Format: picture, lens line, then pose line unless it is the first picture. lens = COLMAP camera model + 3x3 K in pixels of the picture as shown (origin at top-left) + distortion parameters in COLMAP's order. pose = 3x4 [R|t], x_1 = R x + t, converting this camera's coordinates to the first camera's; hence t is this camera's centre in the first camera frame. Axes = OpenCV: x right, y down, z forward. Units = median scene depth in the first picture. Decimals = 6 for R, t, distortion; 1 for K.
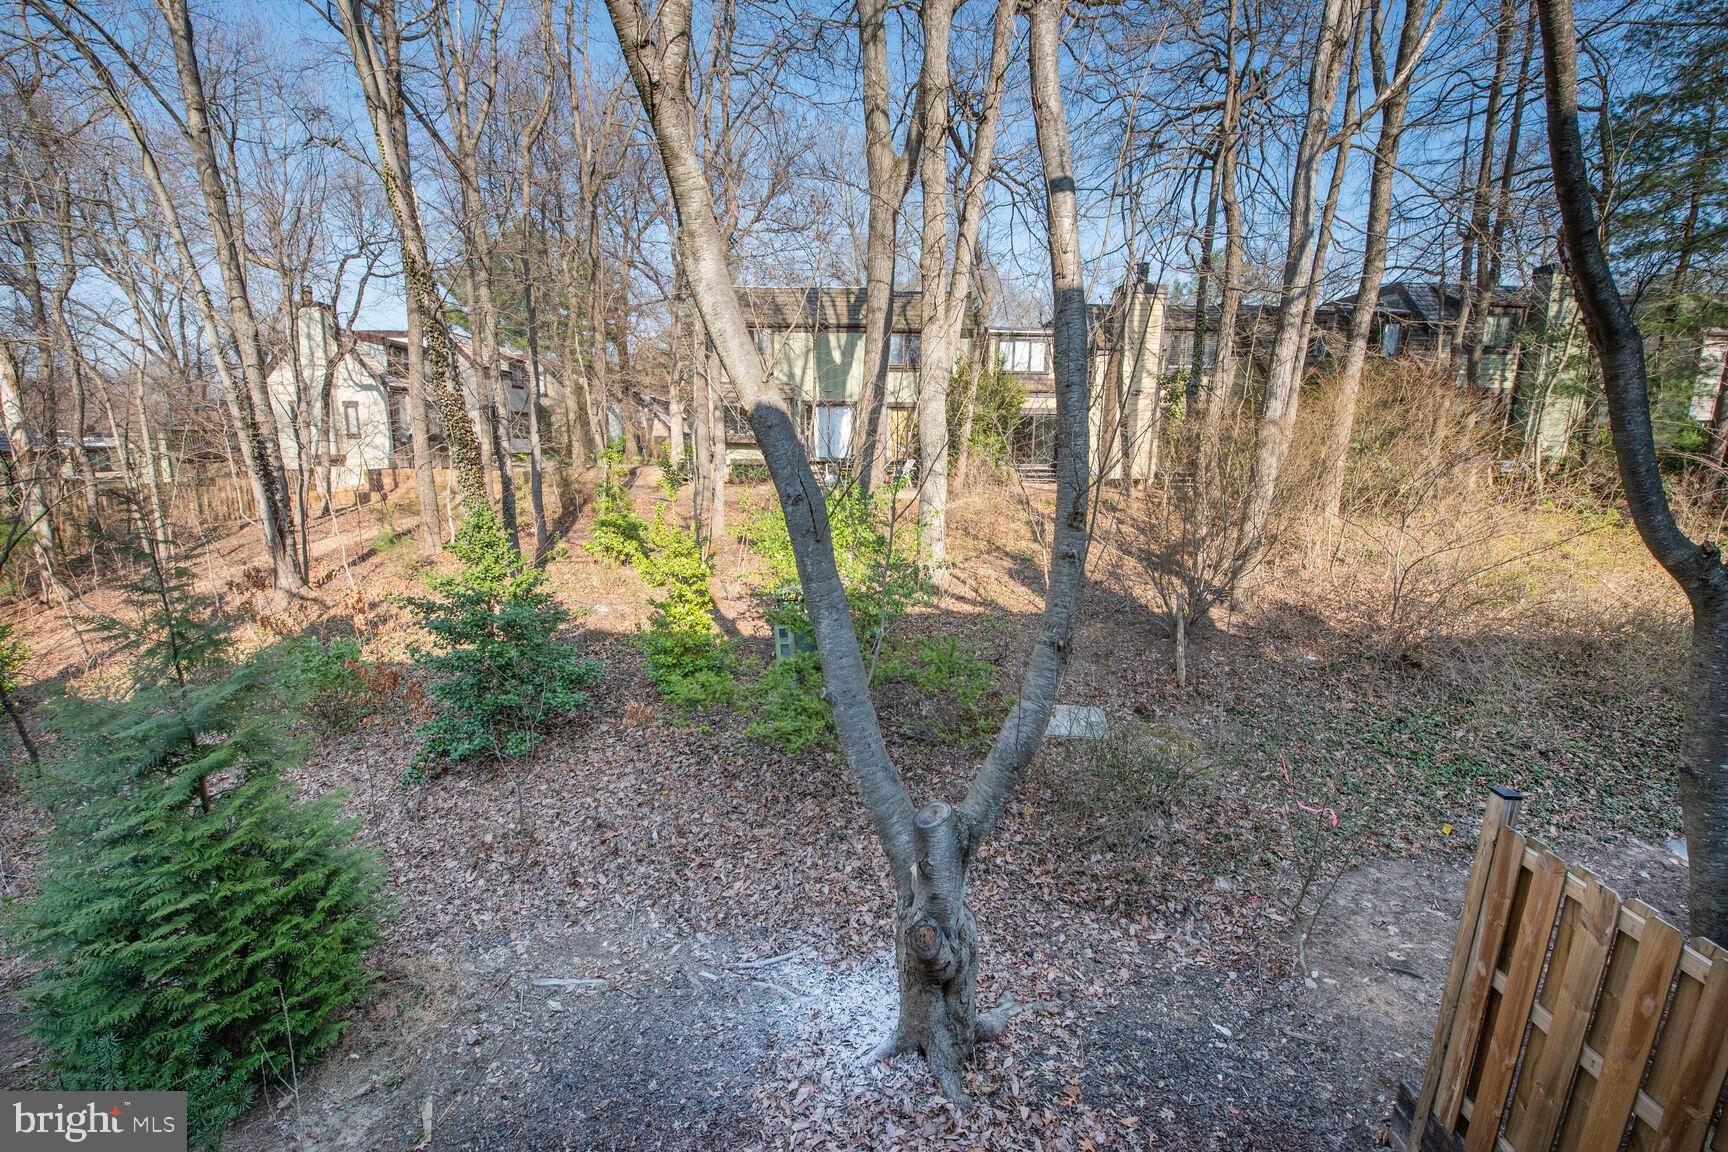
lens RADIAL K [[687.3, 0, 864.0], [0, 687.3, 576.0], [0, 0, 1]] dist [-0.007216, -0.005180]
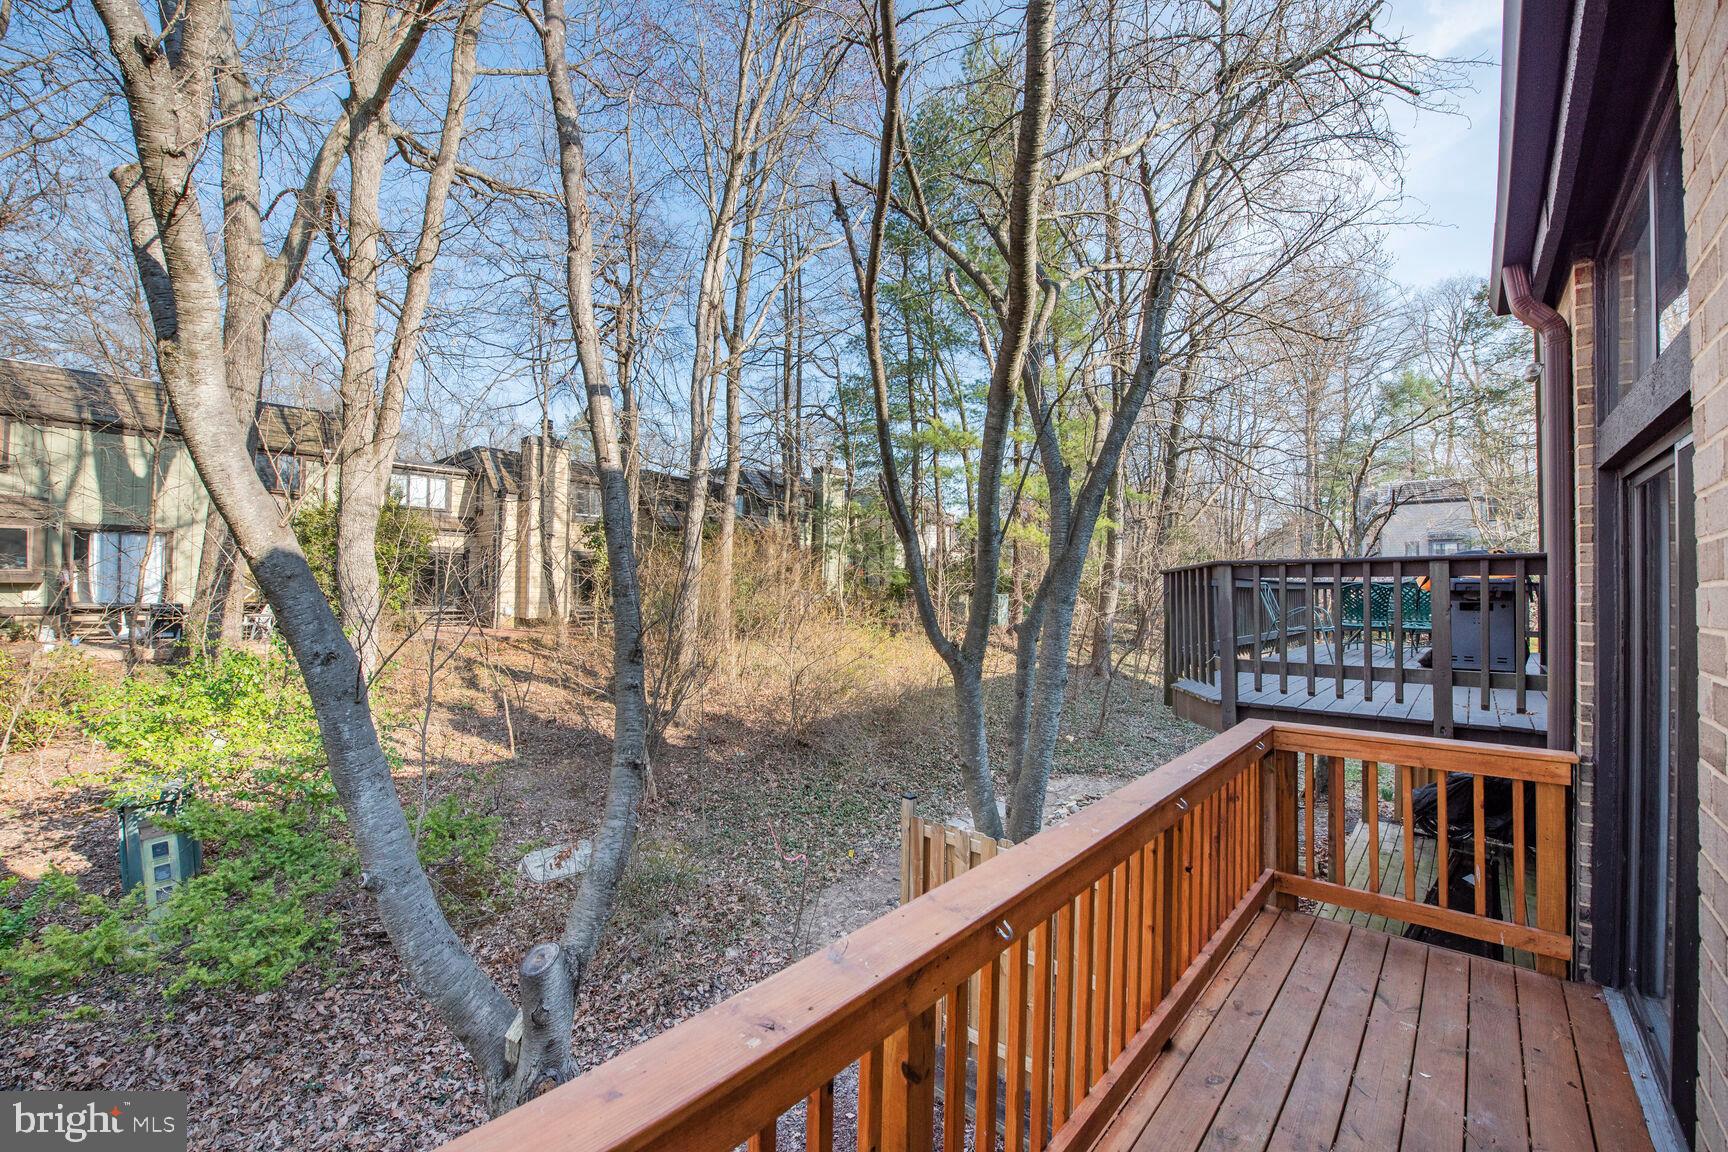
lens RADIAL K [[687.3, 0, 864.0], [0, 687.3, 576.0], [0, 0, 1]] dist [-0.007216, -0.005180]
pose [[0.662447, 0.009433, 0.749049, -0.149862], [0.137861, 0.981307, -0.134280, -0.001169], [-0.736314, 0.192218, 0.648764, -0.046594]]
